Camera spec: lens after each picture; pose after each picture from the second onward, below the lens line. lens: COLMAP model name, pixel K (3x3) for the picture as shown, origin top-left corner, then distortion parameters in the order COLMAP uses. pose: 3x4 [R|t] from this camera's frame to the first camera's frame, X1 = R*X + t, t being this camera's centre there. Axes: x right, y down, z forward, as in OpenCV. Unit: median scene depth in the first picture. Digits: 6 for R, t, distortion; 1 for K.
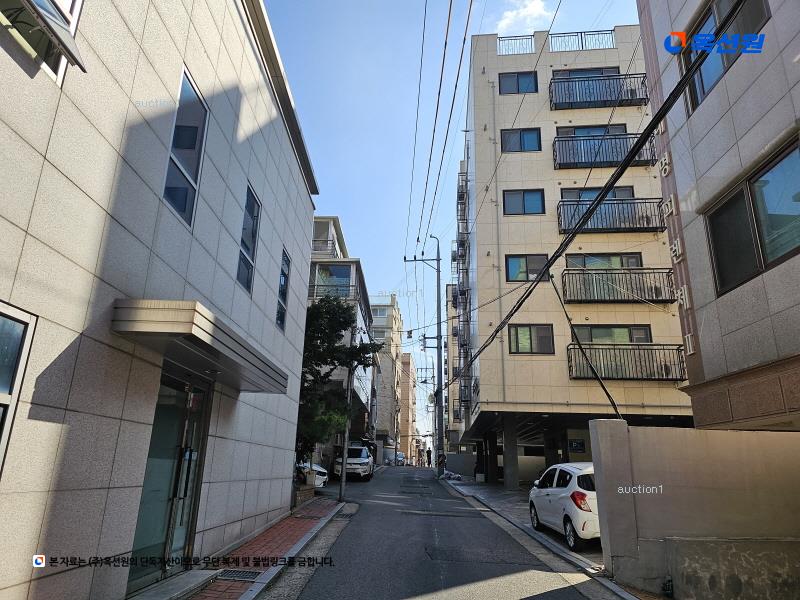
lens RADIAL K [[536.9, 0, 378.6], [0, 536.9, 300.3], [0, 0, 1]] dist [0.072963, -0.071739]
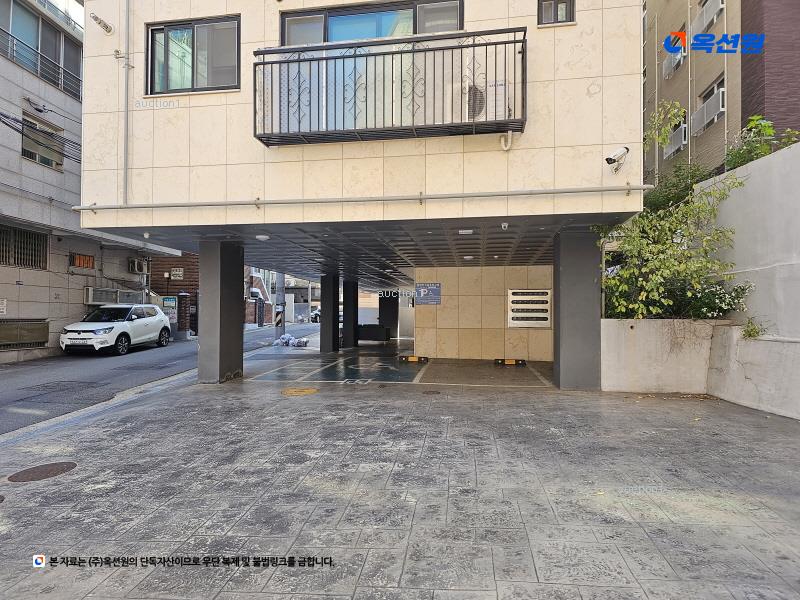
lens RADIAL K [[564.2, 0, 376.0], [0, 564.2, 312.8], [0, 0, 1]] dist [0.072778, -0.090258]
pose [[0.996983, -0.026262, -0.073042, 0.454335], [0.046390, 0.956067, 0.289456, 0.142551], [0.062231, -0.291971, 0.954400, 0.530106]]
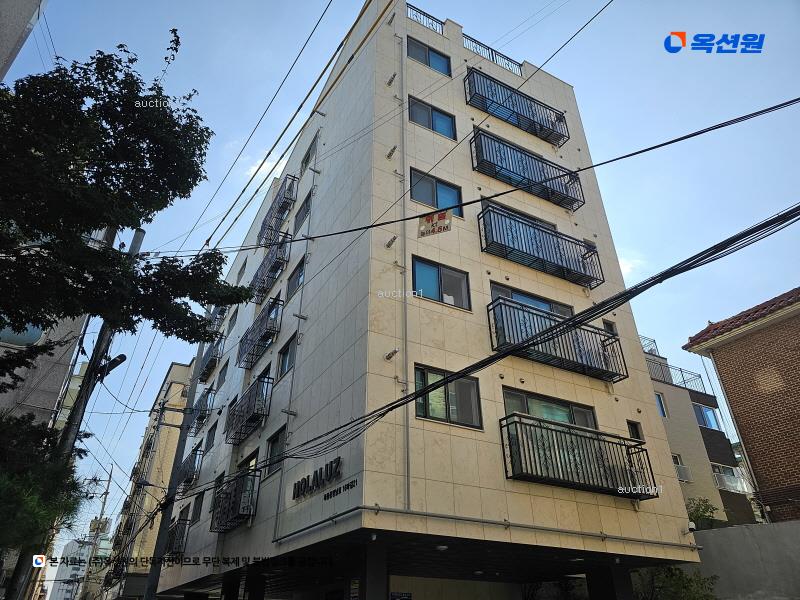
lens RADIAL K [[536.9, 0, 378.6], [0, 536.9, 300.3], [0, 0, 1]] dist [0.072963, -0.071739]
pose [[0.826504, 0.277701, 0.489666, -0.078036], [-0.154430, 0.948332, -0.277160, 0.143669], [-0.541334, 0.153455, 0.826686, 0.566695]]
